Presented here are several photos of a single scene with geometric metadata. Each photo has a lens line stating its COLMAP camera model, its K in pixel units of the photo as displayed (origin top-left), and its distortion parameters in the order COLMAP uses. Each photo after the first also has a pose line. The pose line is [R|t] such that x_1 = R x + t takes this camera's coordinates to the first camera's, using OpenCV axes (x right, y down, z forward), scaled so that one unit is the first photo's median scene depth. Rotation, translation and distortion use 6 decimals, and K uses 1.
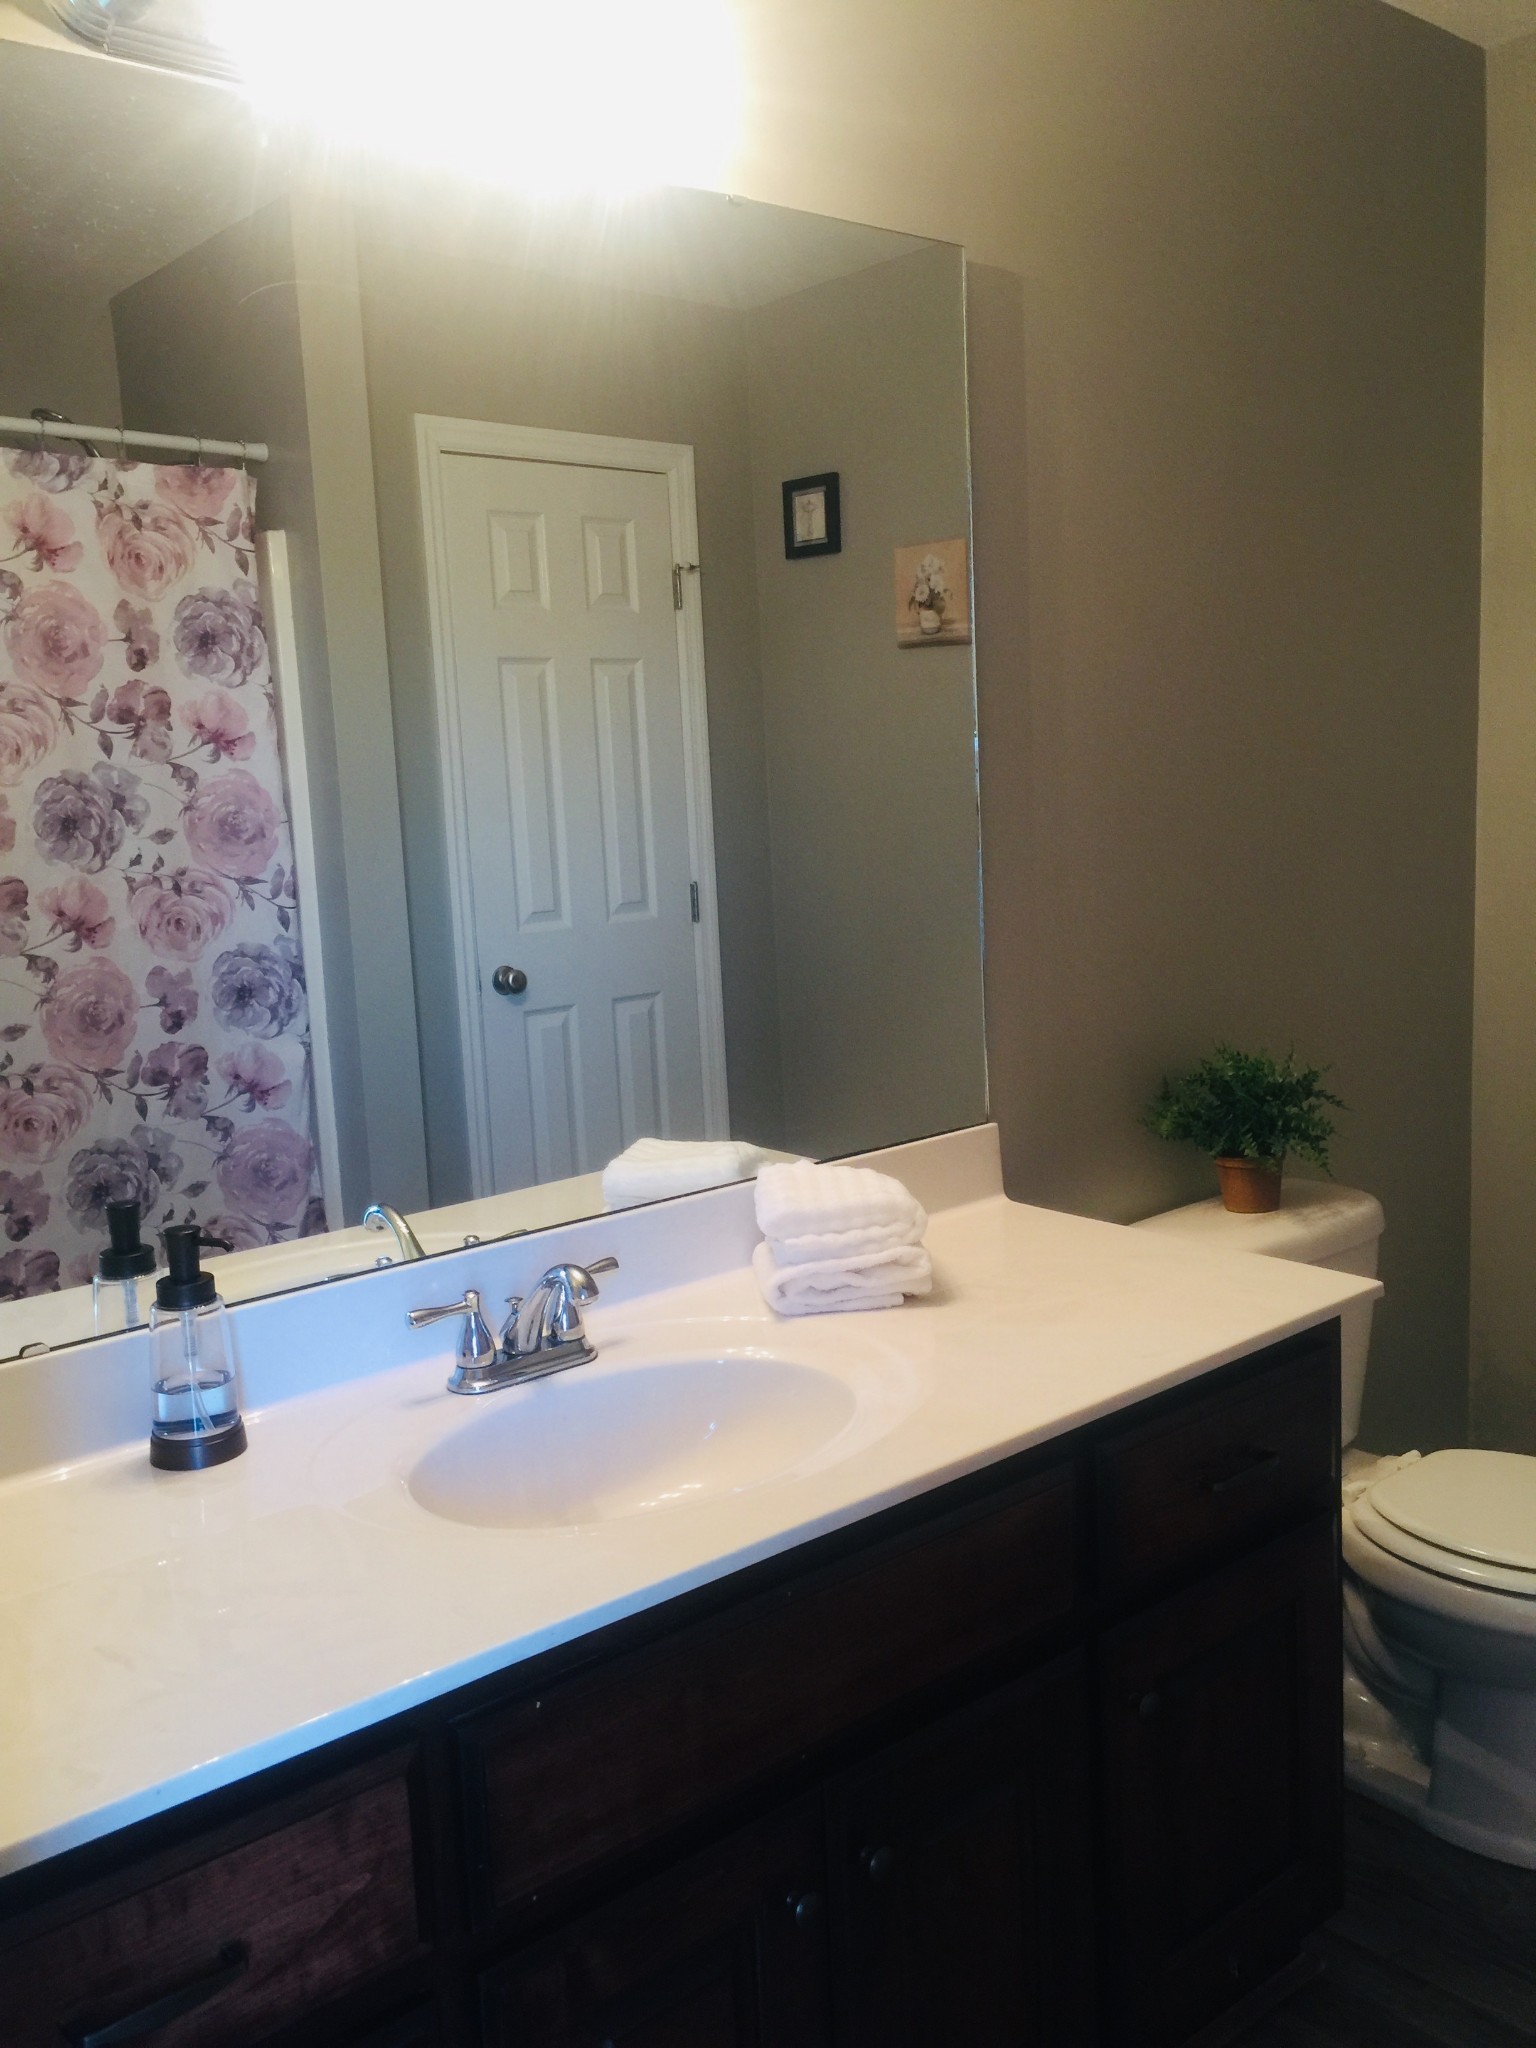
lens RADIAL K [[1709.6, 0, 768.0], [0, 1709.6, 1024.0], [0, 0, 1]] dist [0.111341, -0.184402]
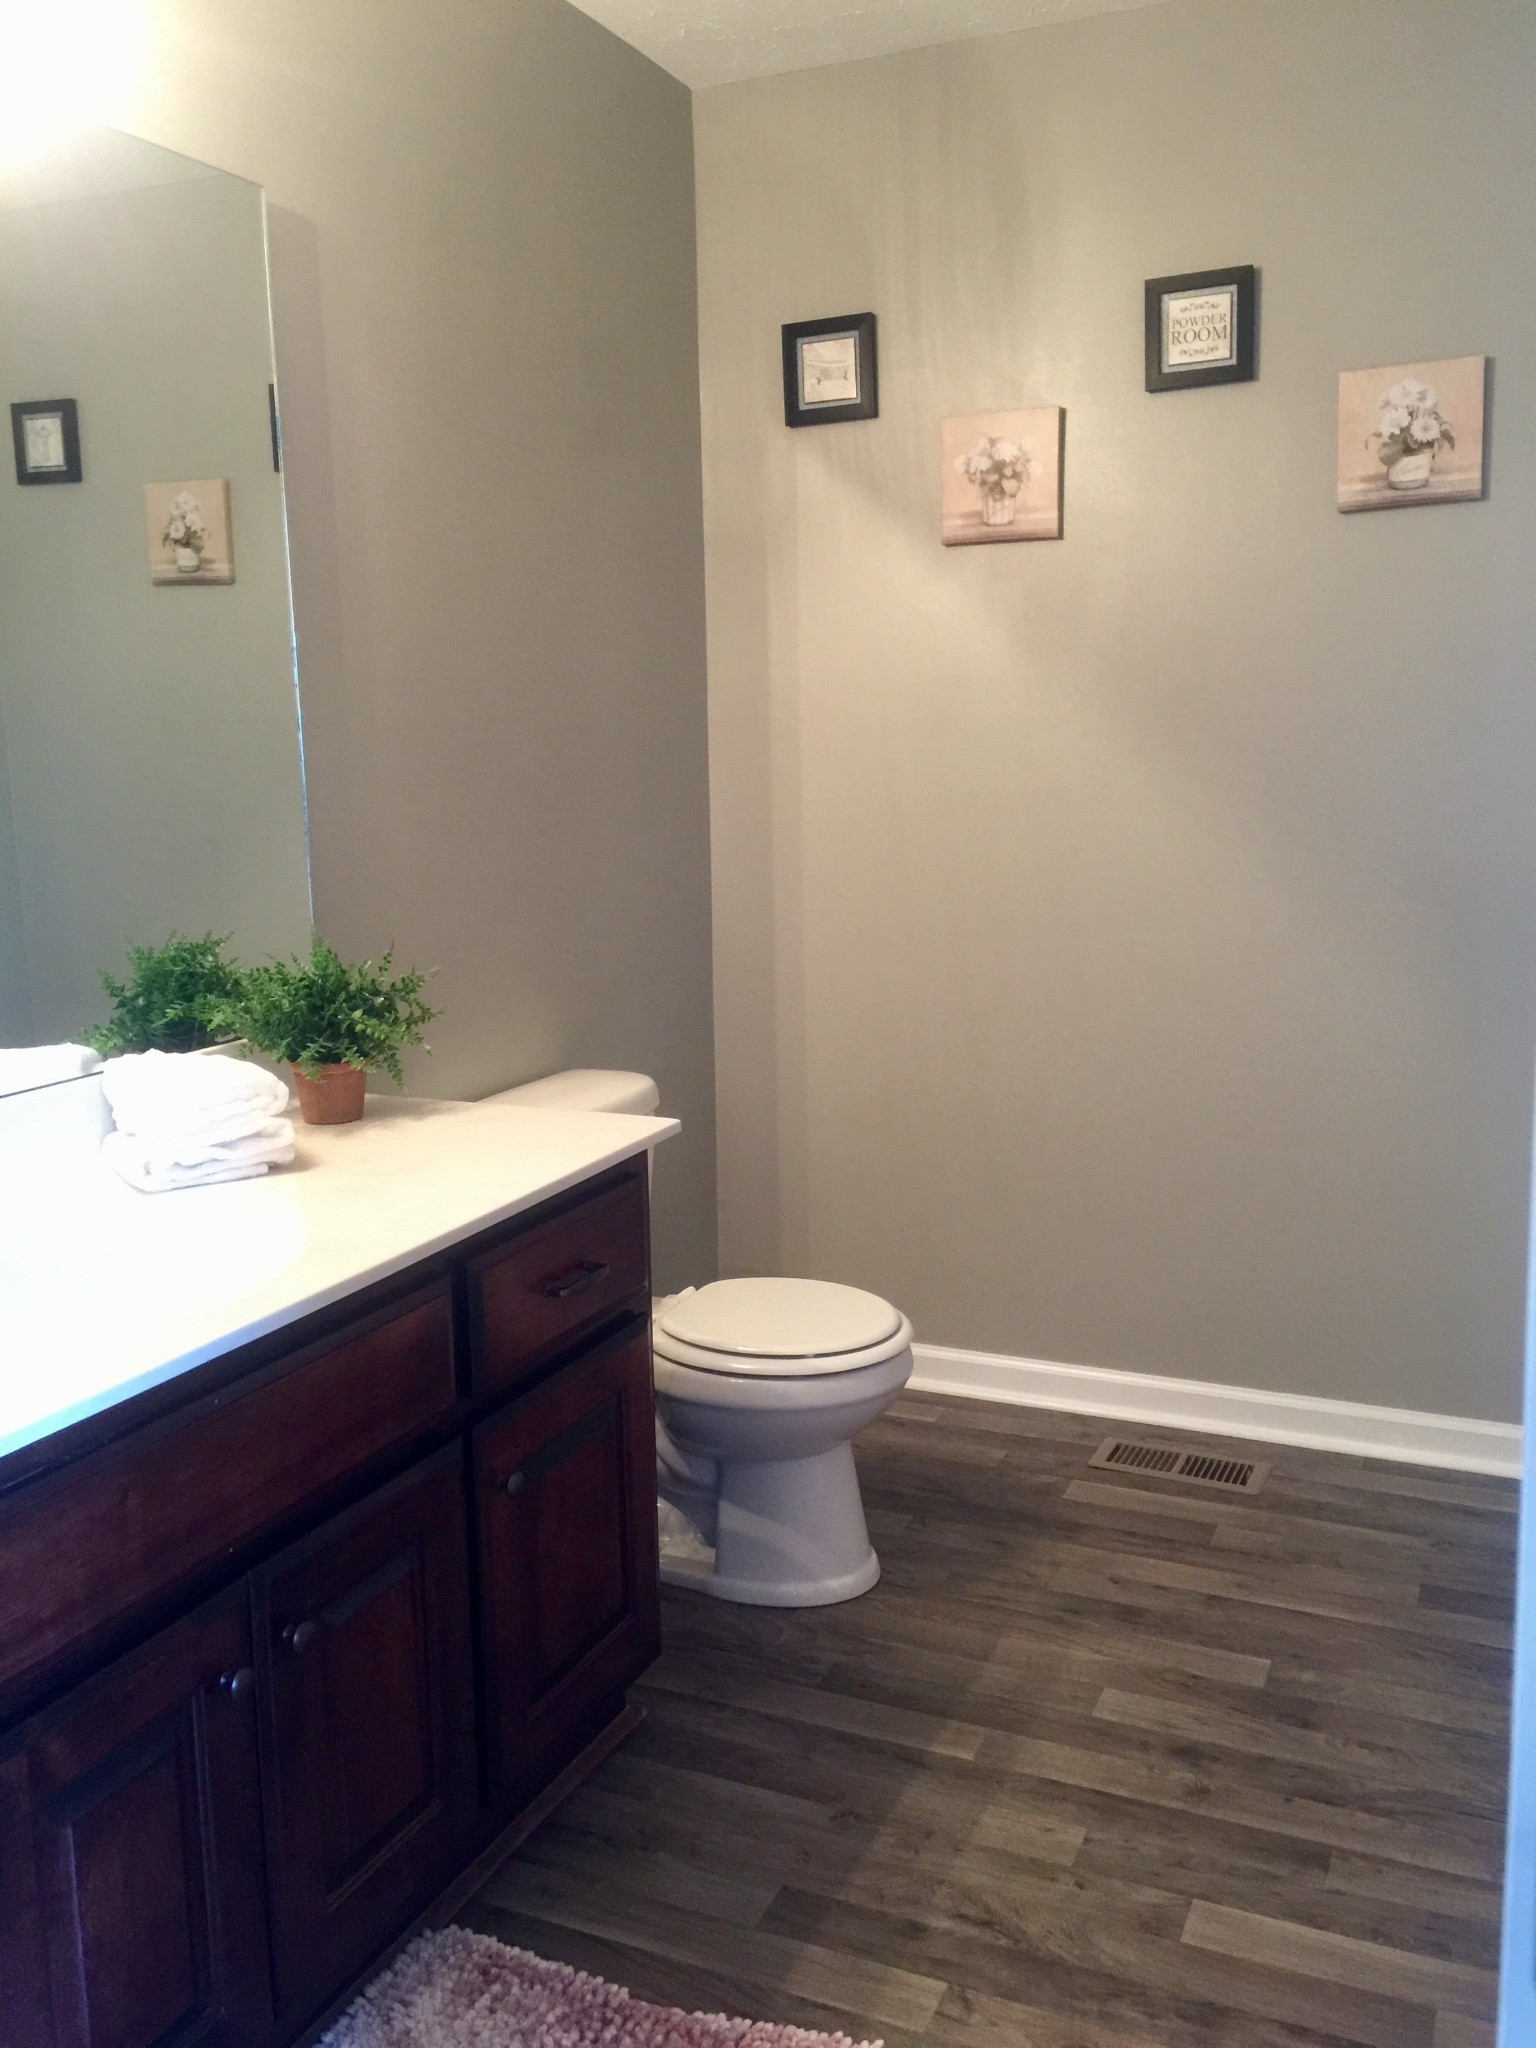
lens RADIAL K [[1709.6, 0, 768.0], [0, 1709.6, 1024.0], [0, 0, 1]] dist [0.111341, -0.184402]
pose [[0.900422, -0.041433, 0.433039, -0.071553], [0.038734, 0.999136, 0.015056, 0.047125], [-0.433289, 0.003217, 0.901249, -0.069935]]
